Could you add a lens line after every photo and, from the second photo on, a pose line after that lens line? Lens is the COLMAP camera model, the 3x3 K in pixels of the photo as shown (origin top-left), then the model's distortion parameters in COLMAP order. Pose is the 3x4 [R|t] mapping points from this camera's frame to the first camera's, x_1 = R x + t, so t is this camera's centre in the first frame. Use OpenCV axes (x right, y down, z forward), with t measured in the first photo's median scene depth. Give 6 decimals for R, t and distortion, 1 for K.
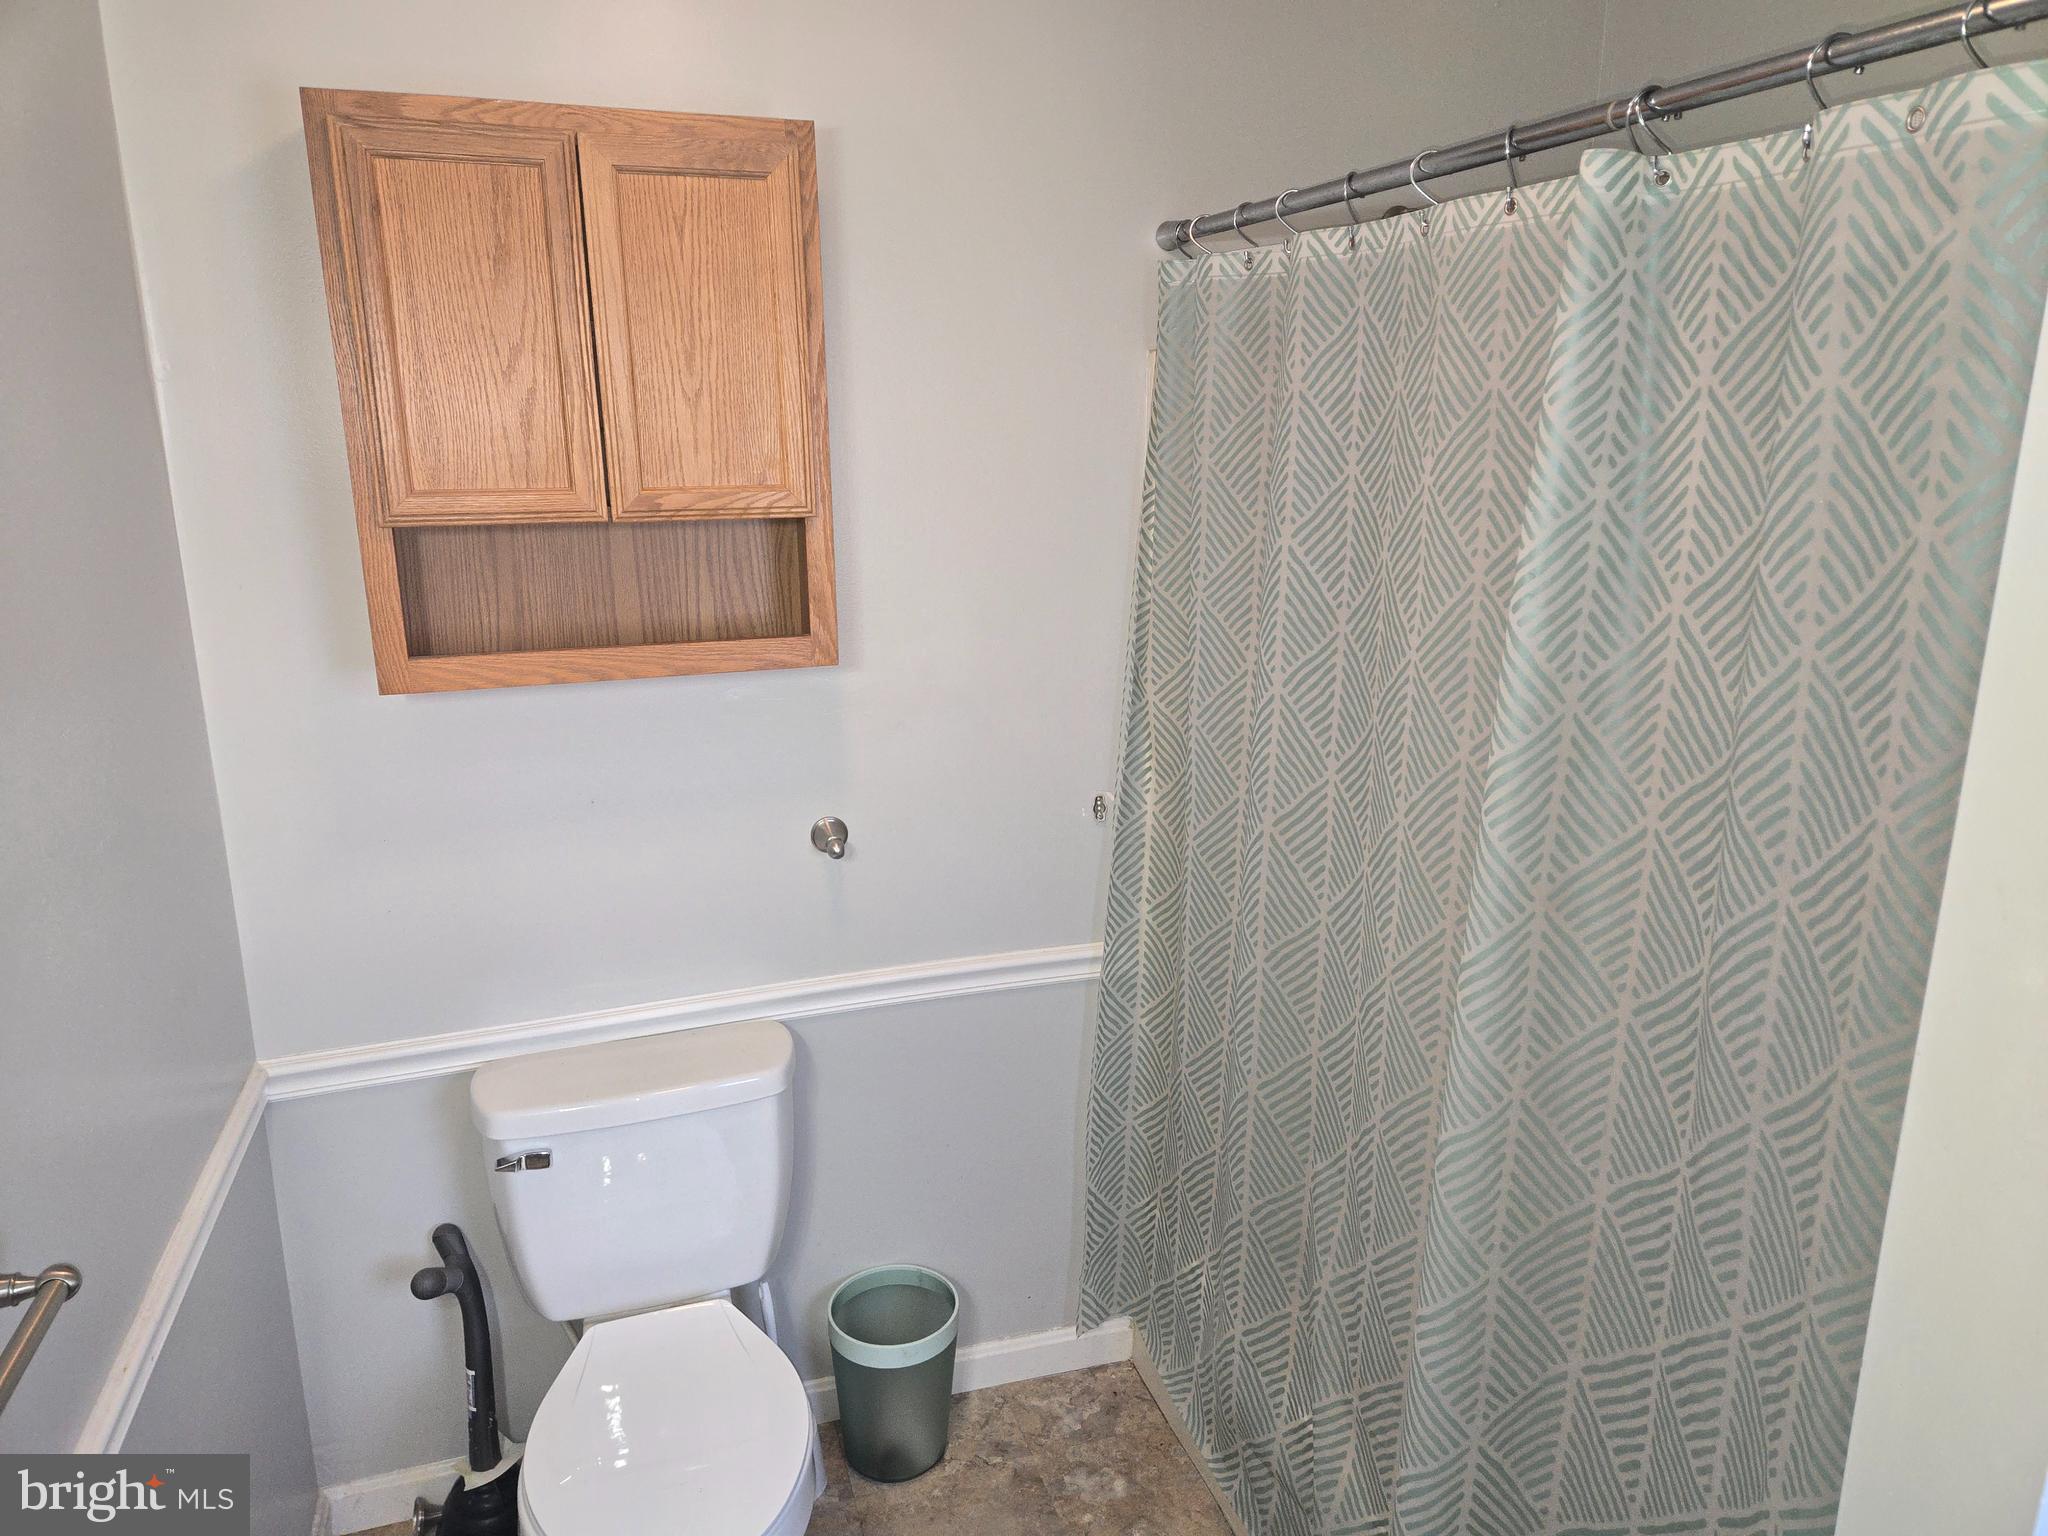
lens RADIAL K [[1363.3, 0, 1036.9], [0, 1363.3, 747.7], [0, 0, 1]] dist [0.090884, -0.076466]
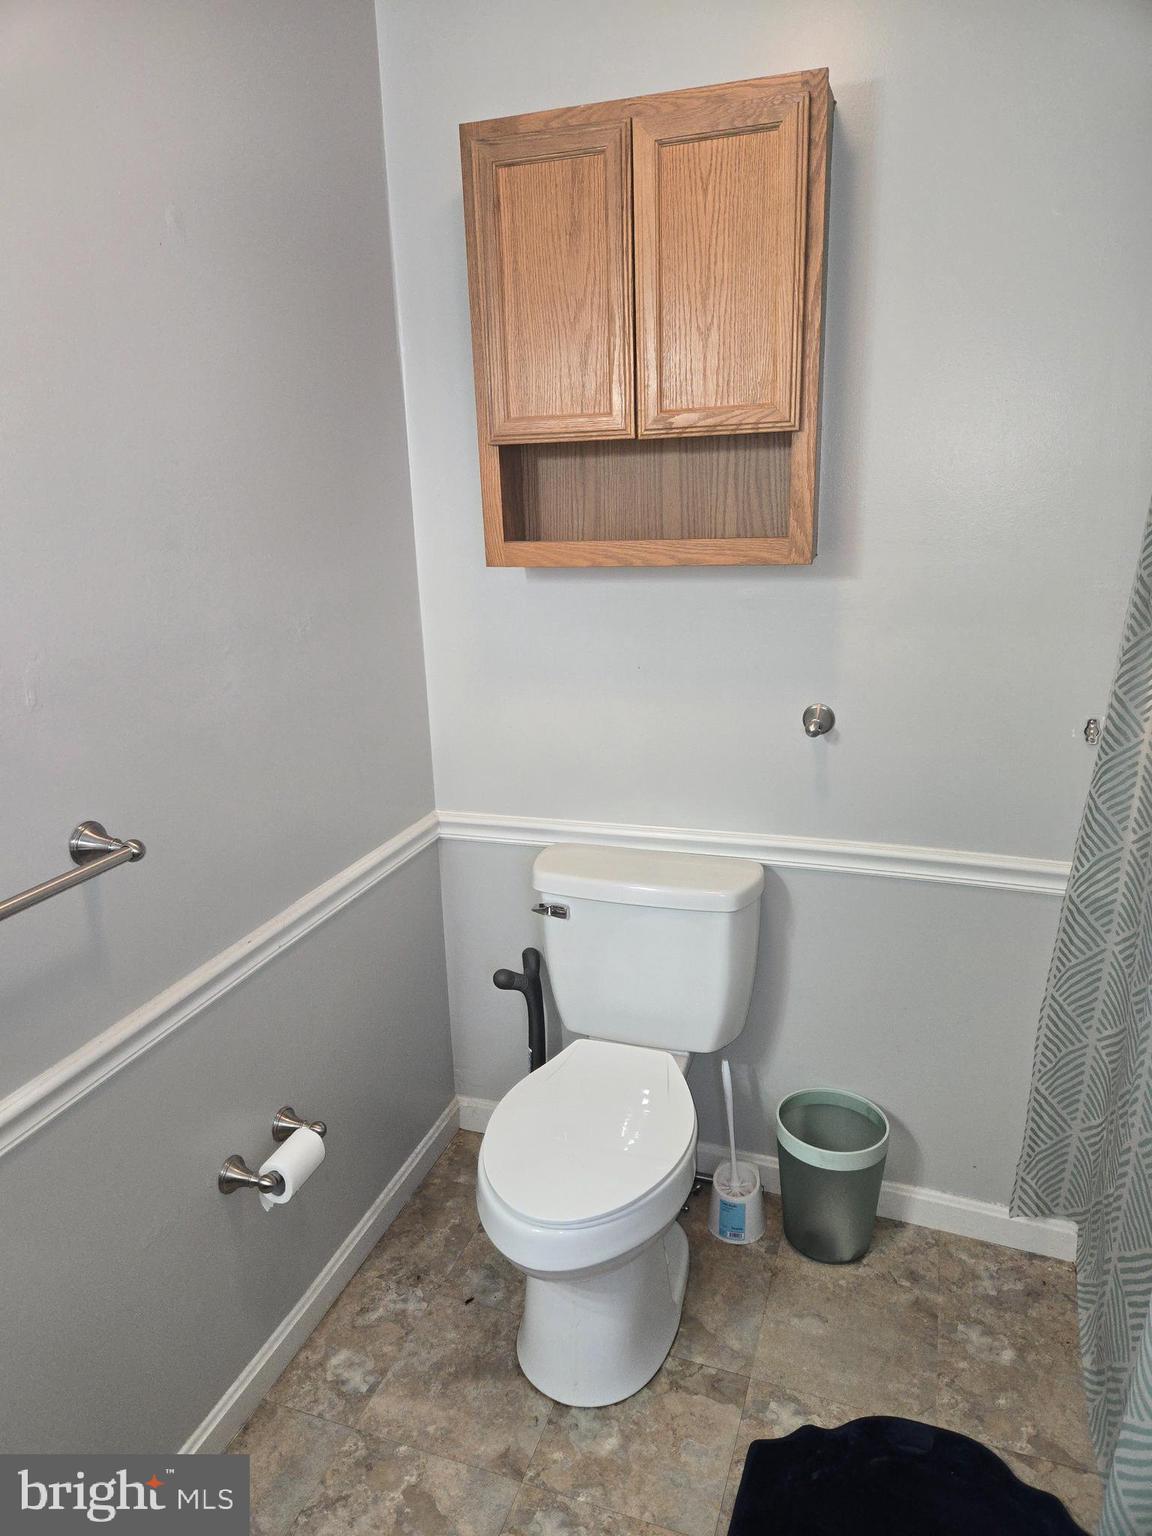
lens RADIAL K [[1022.5, 0, 576.0], [0, 1022.5, 768.0], [0, 0, 1]] dist [0.090884, -0.076466]
pose [[0.791074, 0.147594, -0.593647, 0.241980], [-0.120425, 0.989040, 0.085424, 0.060225], [0.599749, 0.003913, 0.800178, 0.170621]]
